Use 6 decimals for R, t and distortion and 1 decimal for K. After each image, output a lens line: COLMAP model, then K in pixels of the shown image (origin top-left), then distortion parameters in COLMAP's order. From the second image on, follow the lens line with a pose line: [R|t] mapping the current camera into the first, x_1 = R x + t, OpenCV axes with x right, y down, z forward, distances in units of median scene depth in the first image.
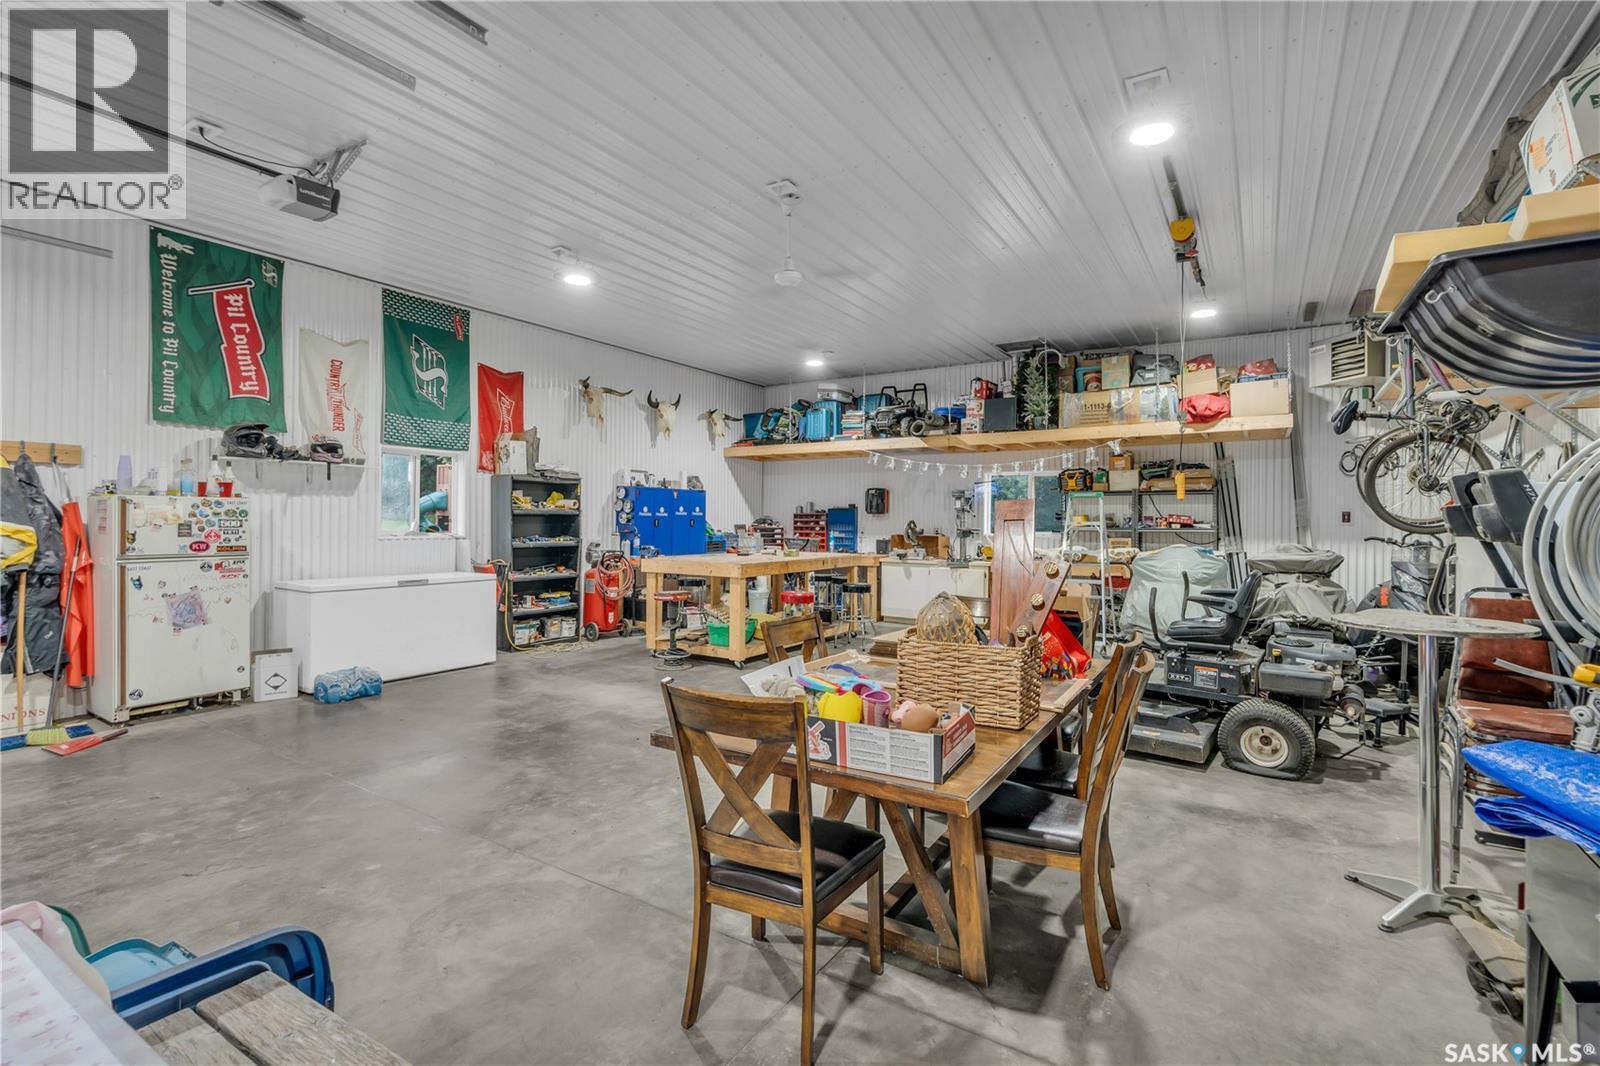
lens RADIAL K [[739.9, 0, 799.8], [0, 739.9, 520.8], [0, 0, 1]] dist [-0.000140, 0.000418]
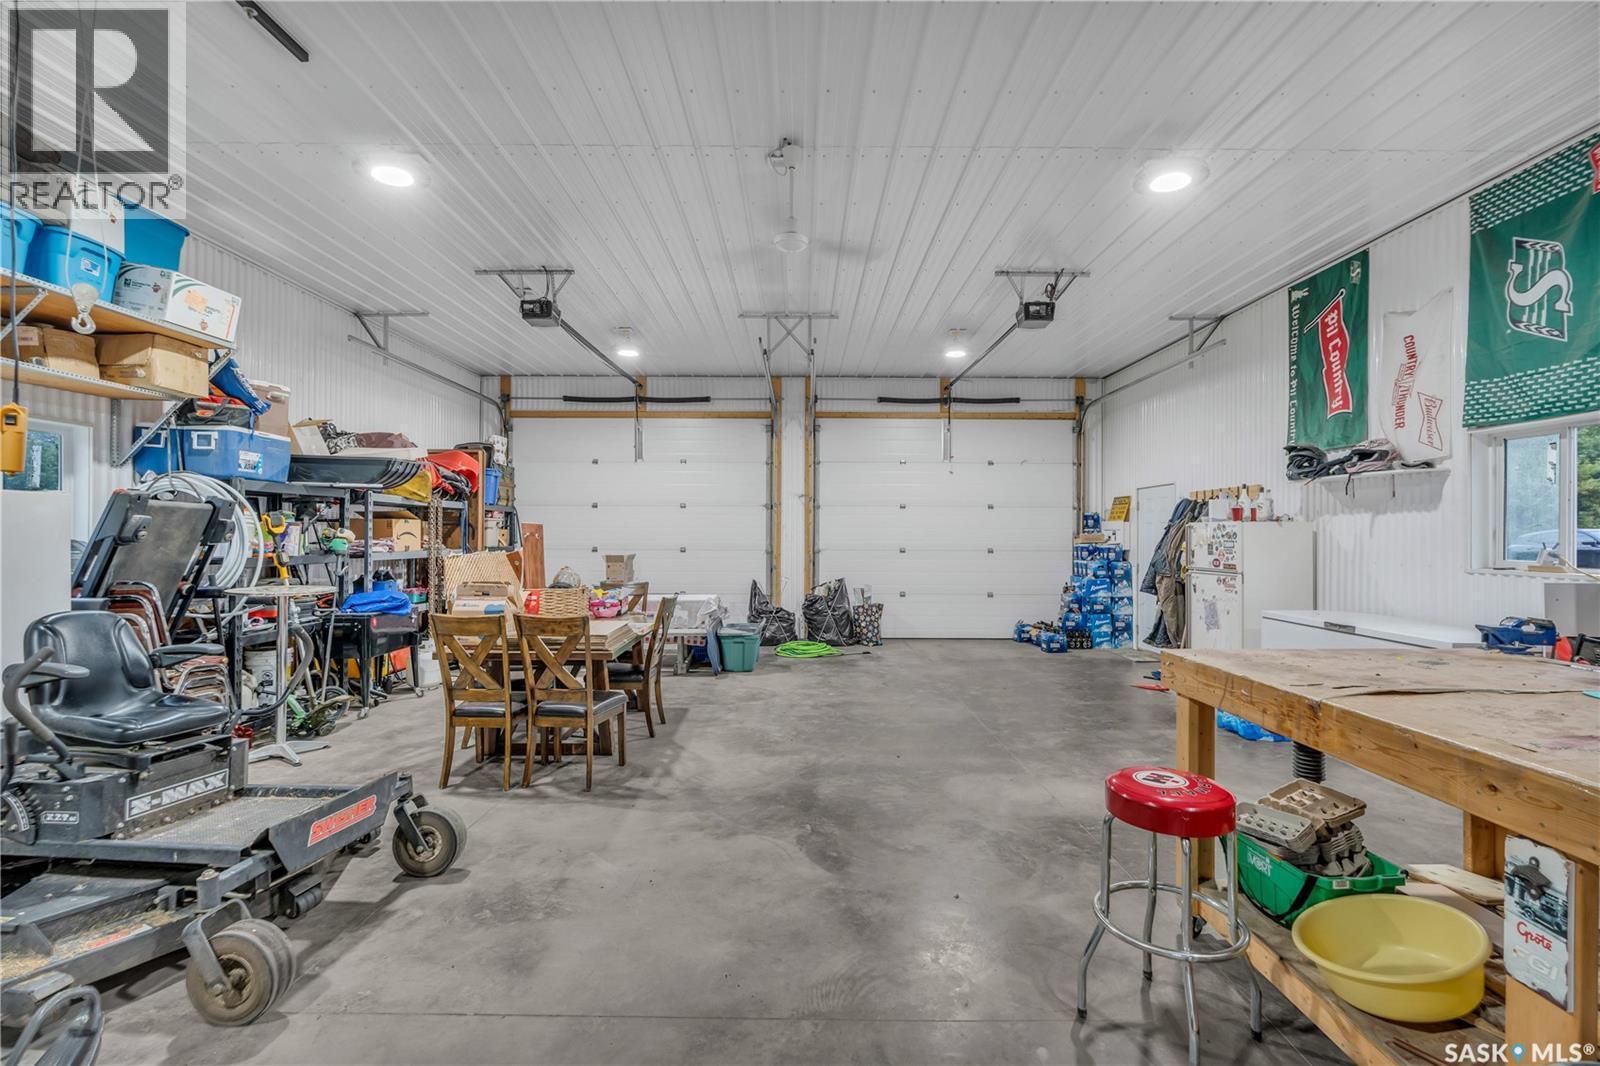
lens RADIAL K [[739.9, 0, 799.8], [0, 739.9, 520.8], [0, 0, 1]] dist [-0.000140, 0.000418]
pose [[-0.848192, -0.021814, -0.529240, 0.339329], [-0.013038, 0.999709, -0.020309, -0.000780], [0.529528, -0.010326, -0.848229, 1.413481]]
